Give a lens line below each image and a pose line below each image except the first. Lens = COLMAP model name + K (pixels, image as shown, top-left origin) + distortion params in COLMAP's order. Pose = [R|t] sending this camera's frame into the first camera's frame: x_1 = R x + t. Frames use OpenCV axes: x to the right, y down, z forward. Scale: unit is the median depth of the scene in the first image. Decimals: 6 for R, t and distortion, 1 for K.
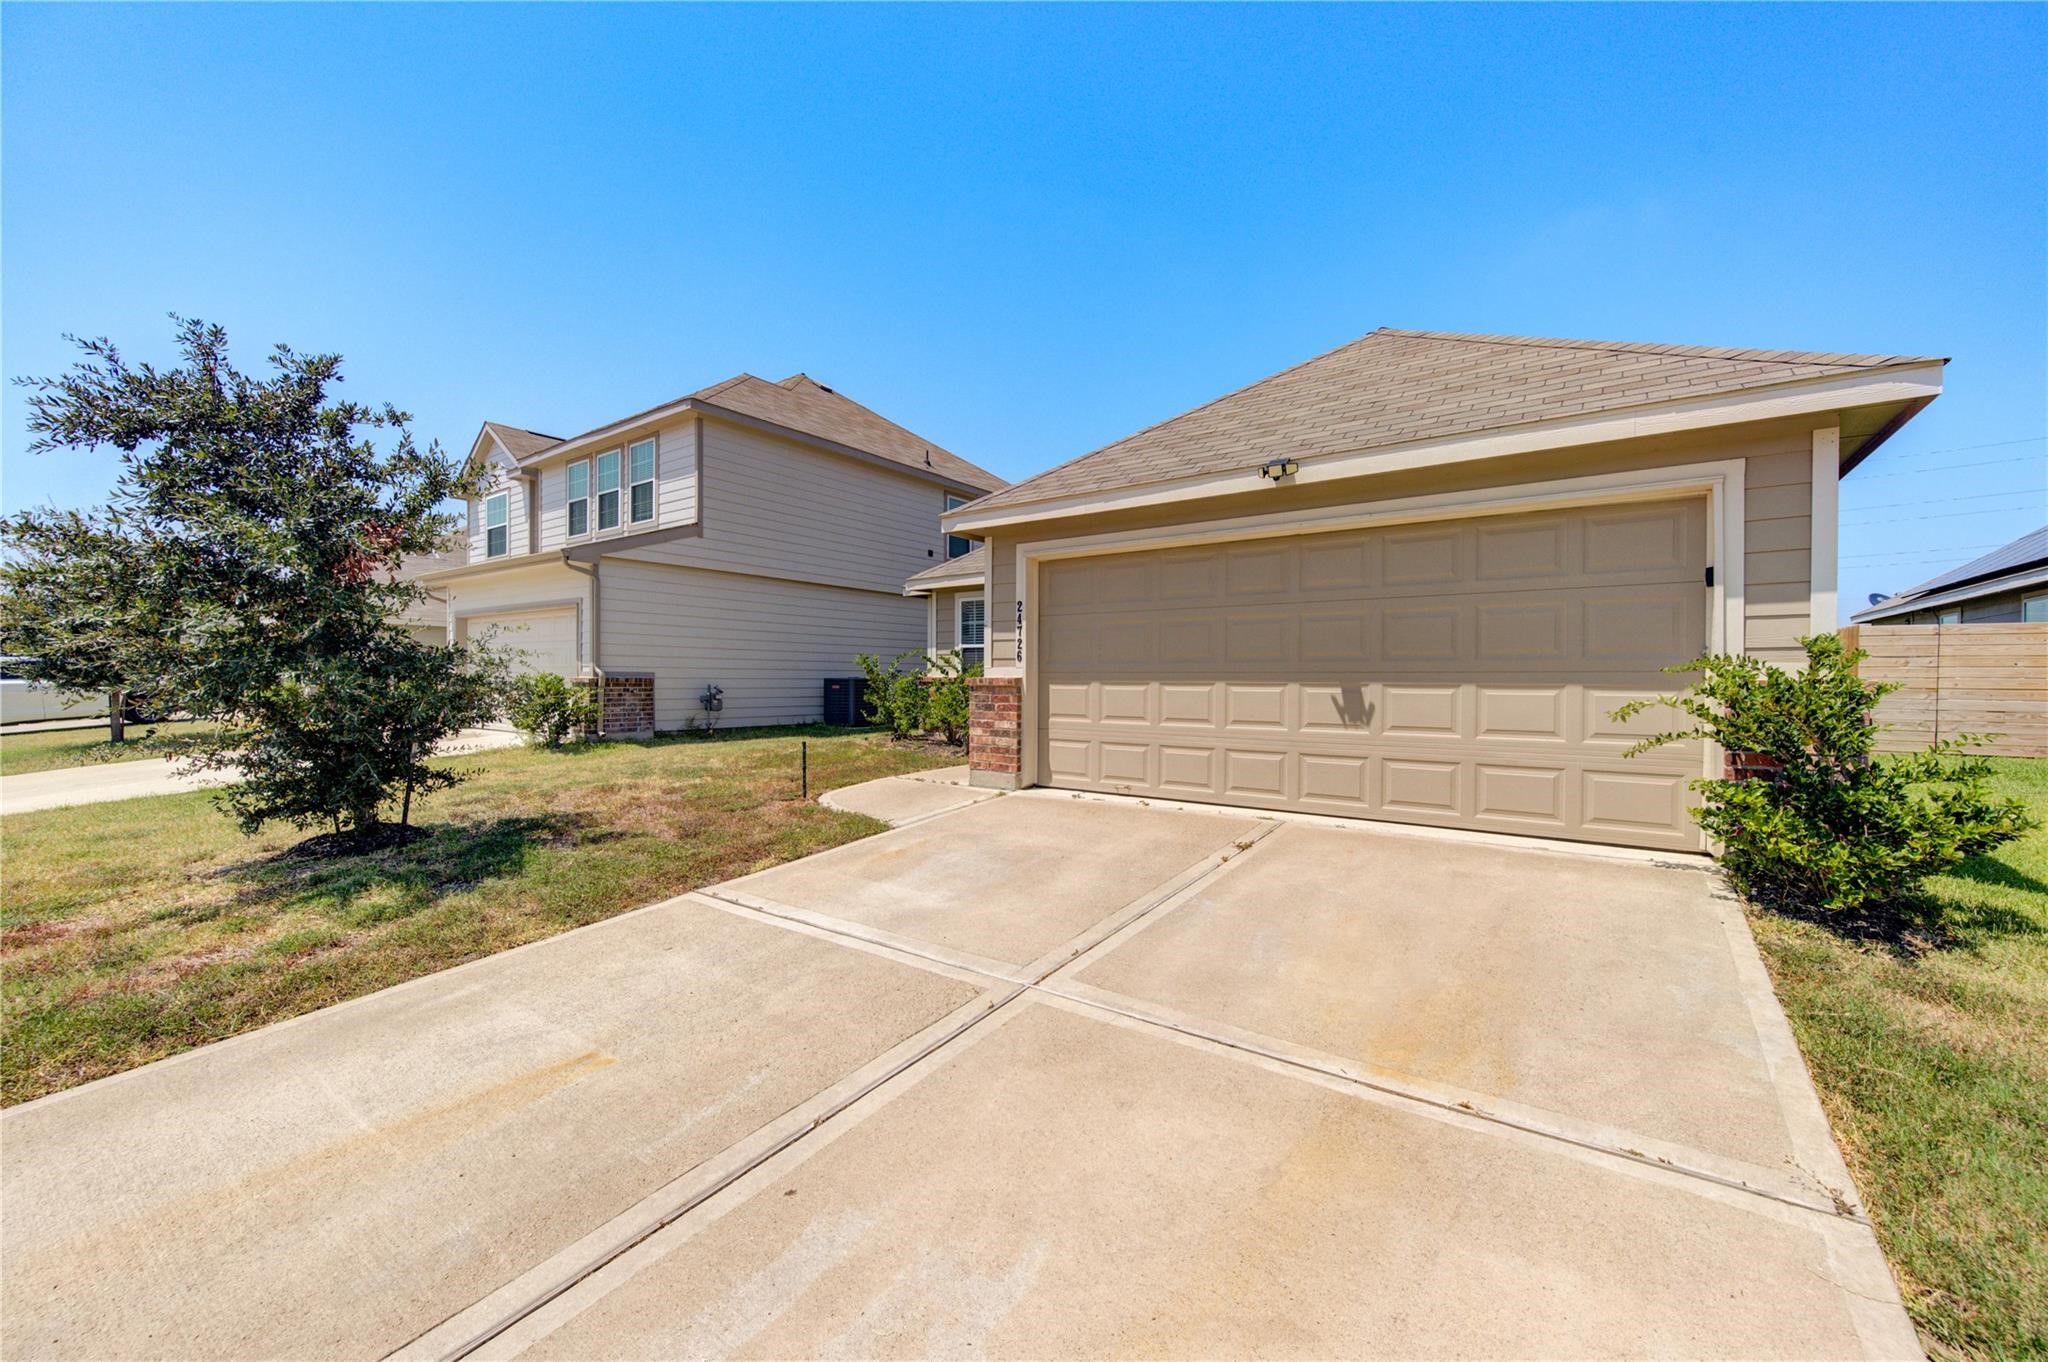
lens RADIAL K [[807.4, 0, 1023.0], [0, 807.4, 684.3], [0, 0, 1]] dist [0.000464, -0.001106]
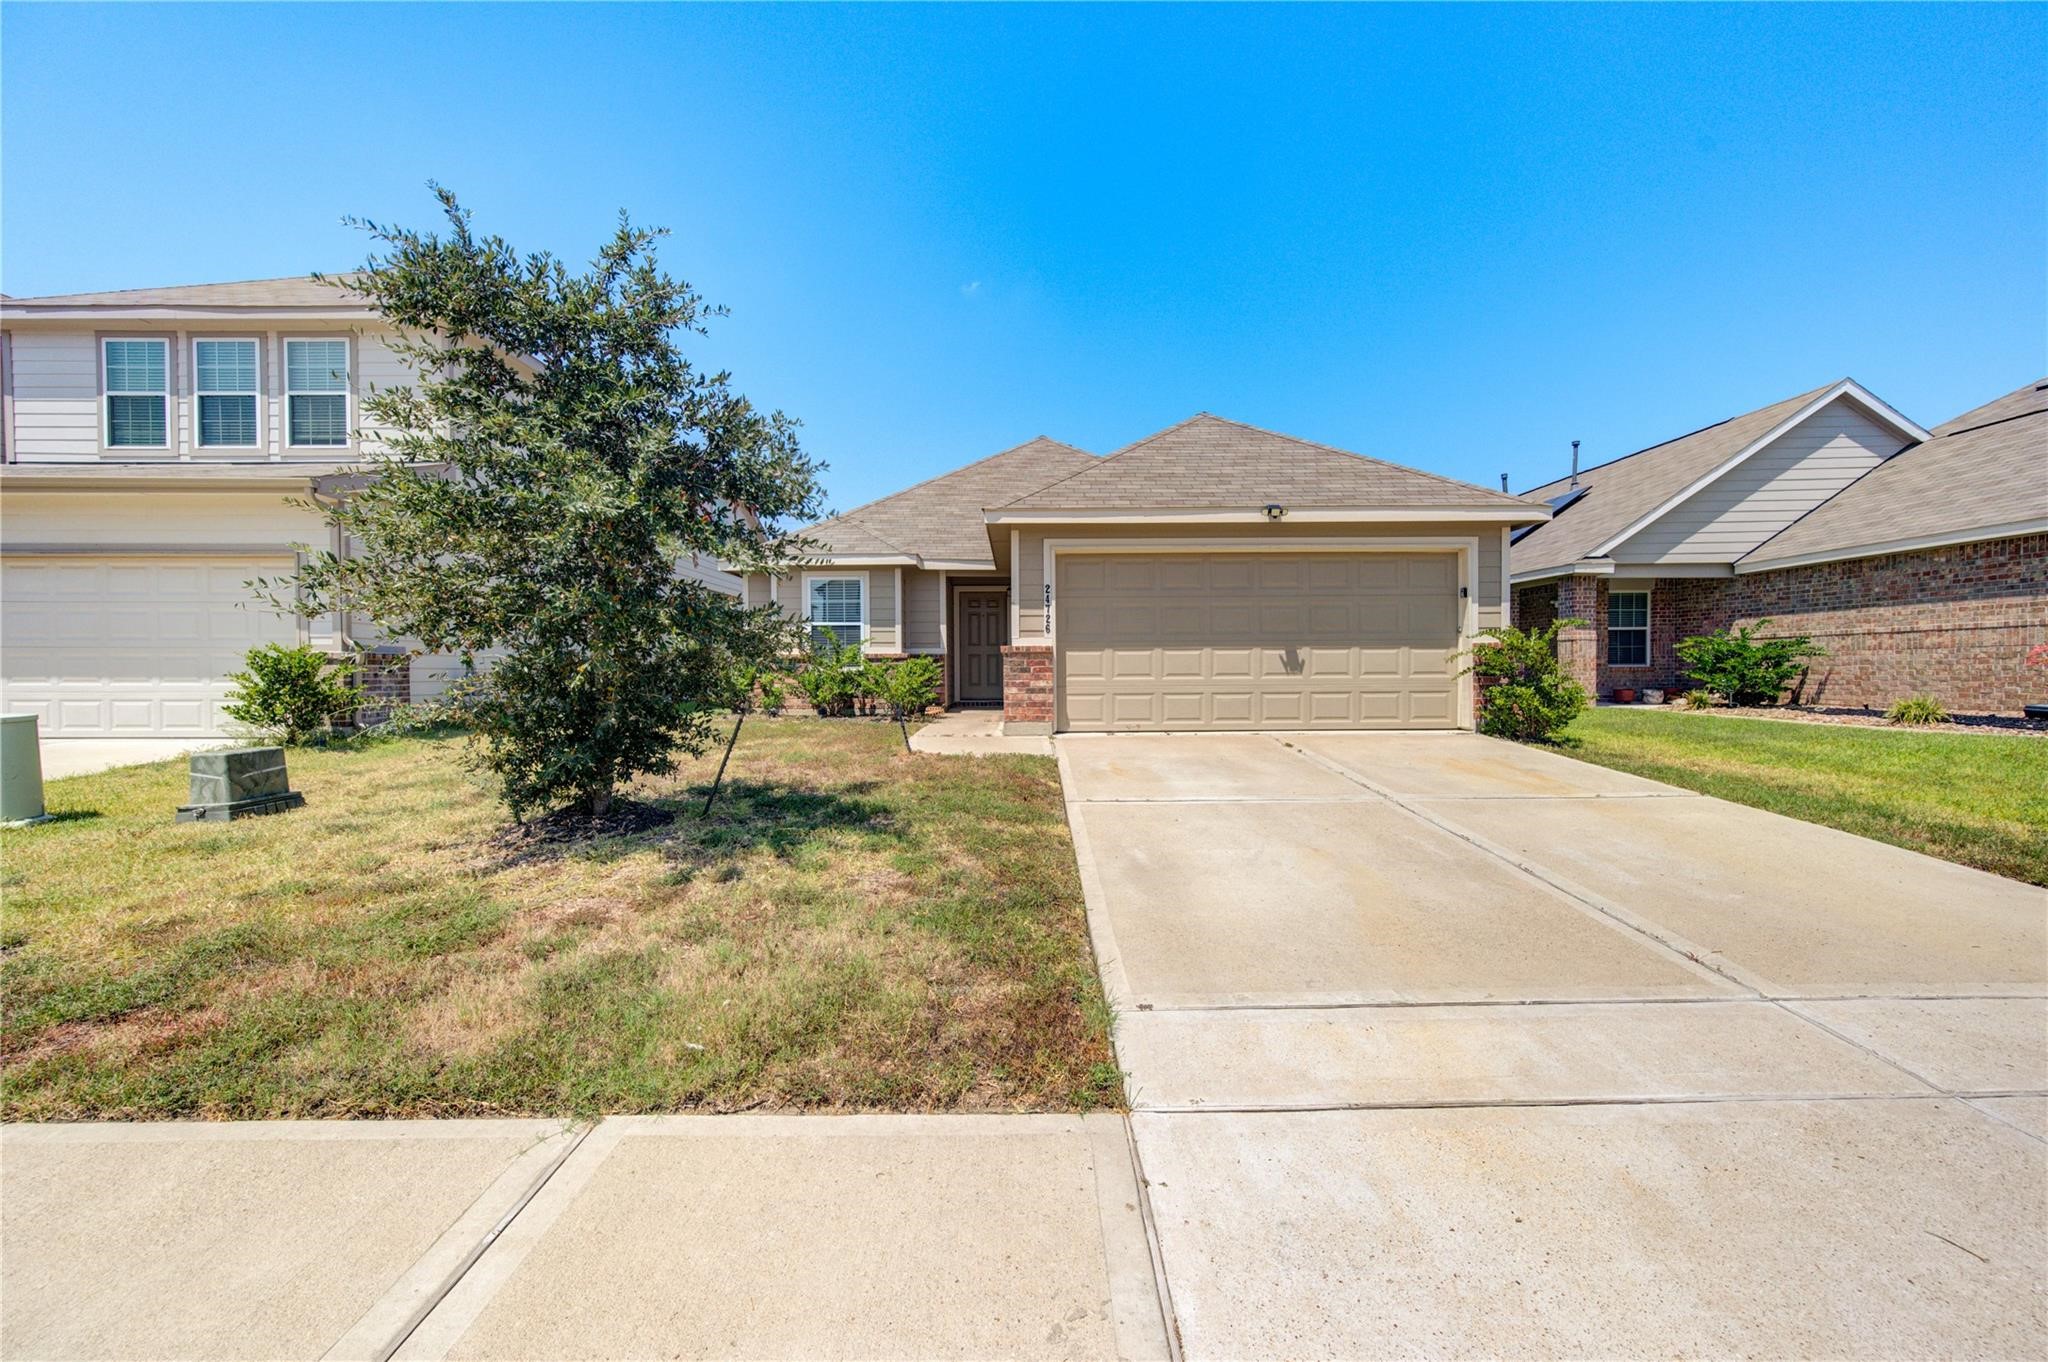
lens RADIAL K [[807.4, 0, 1033.0], [0, 807.4, 663.5], [0, 0, 1]] dist [0.000464, -0.001106]
pose [[0.802094, -0.017742, 0.596935, -0.784387], [0.014413, 0.999843, 0.010352, 0.006017], [-0.597024, 0.000300, 0.802223, 0.008242]]
